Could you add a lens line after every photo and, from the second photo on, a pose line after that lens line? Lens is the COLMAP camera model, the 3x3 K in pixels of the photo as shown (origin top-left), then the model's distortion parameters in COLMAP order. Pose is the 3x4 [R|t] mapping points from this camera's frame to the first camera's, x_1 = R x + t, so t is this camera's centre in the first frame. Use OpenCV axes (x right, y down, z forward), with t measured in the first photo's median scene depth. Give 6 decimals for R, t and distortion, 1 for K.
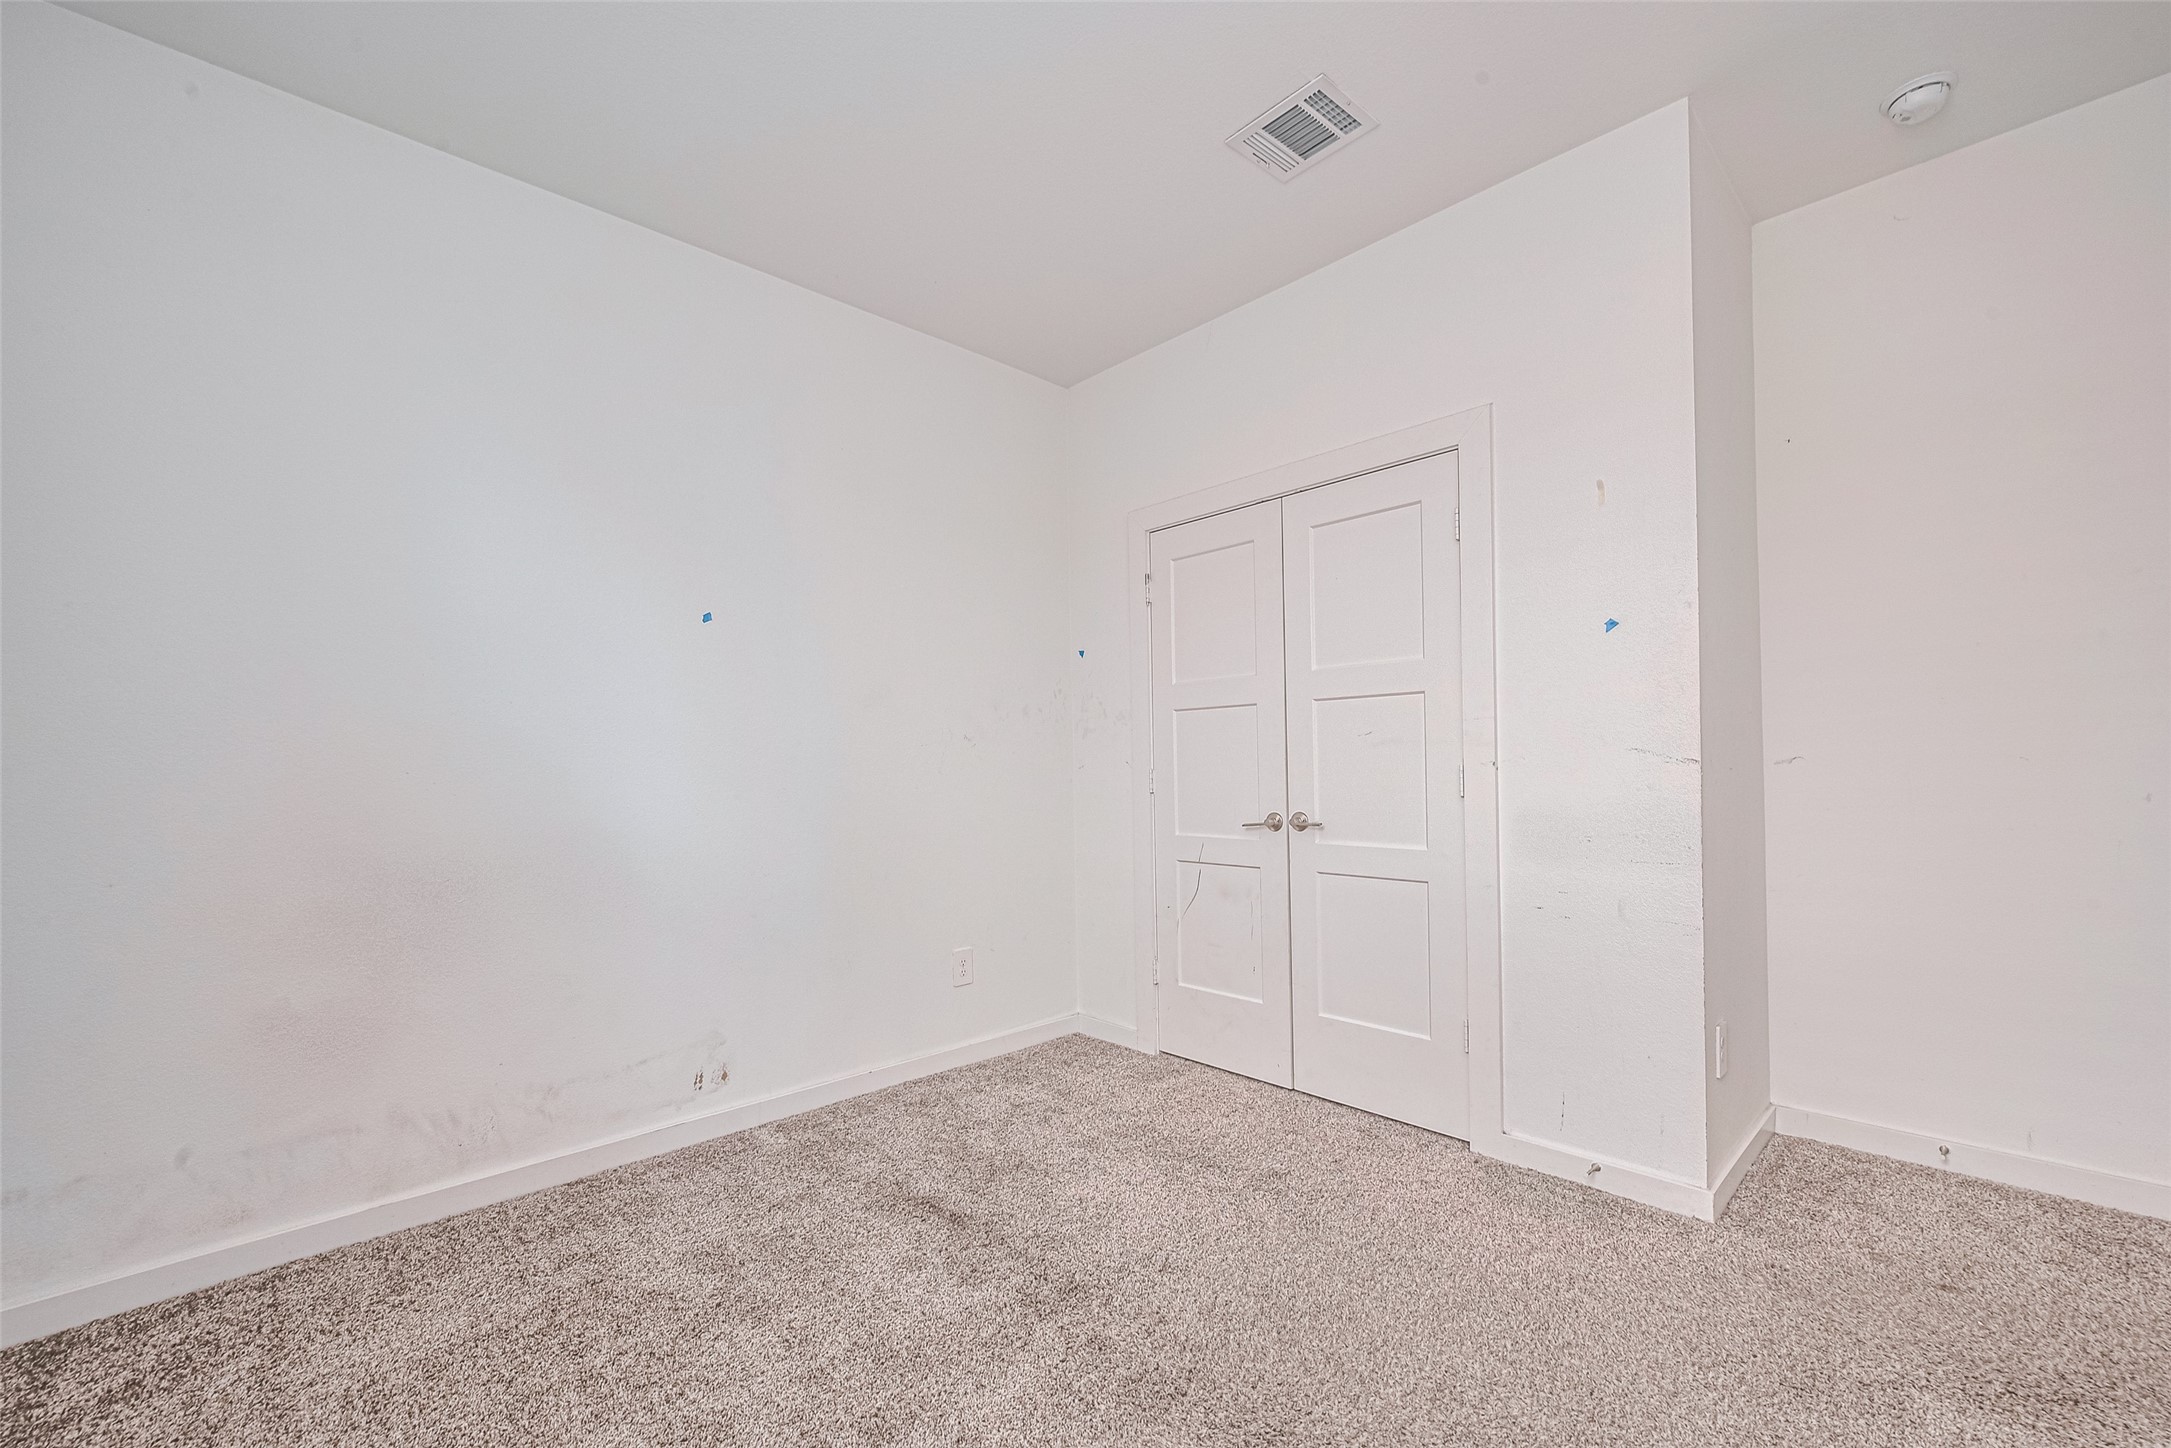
lens RADIAL K [[914.2, 0, 1086.3], [0, 914.2, 783.6], [0, 0, 1]] dist [-0.001354, 0.000029]
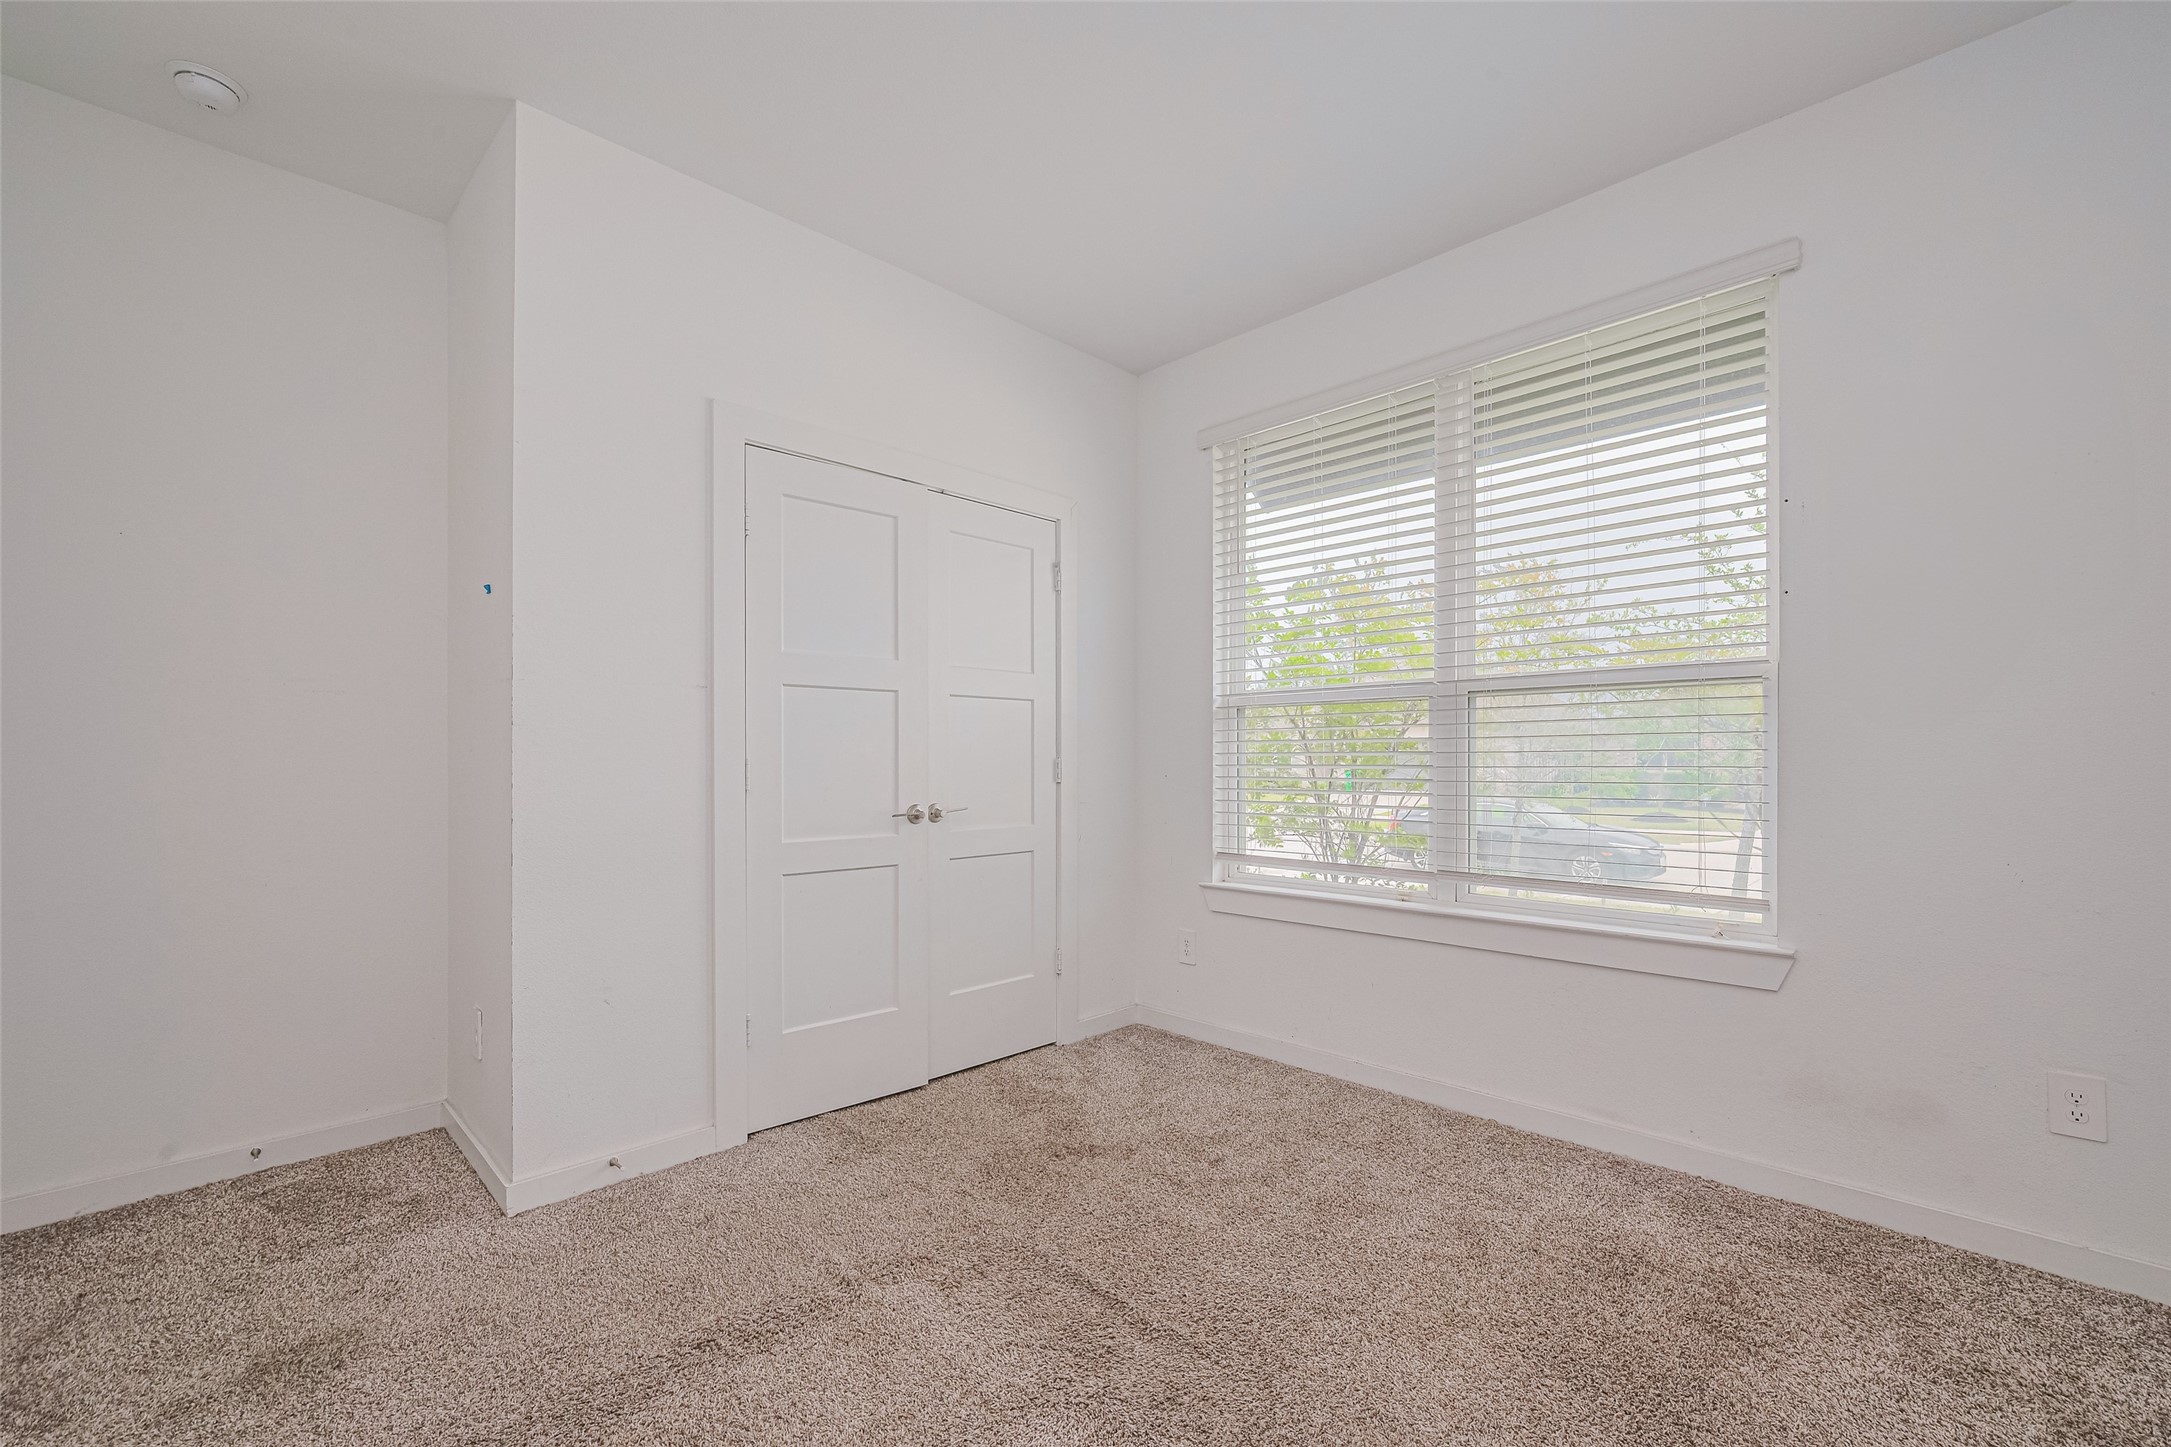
lens RADIAL K [[927.0, 0, 1128.3], [0, 927.0, 744.9], [0, 0, 1]] dist [0.002349, 0.000126]
pose [[-0.112719, 0.024271, 0.993330, -0.827416], [0.022382, 0.999510, -0.021882, -0.005602], [-0.993375, 0.019766, -0.113207, 0.906543]]
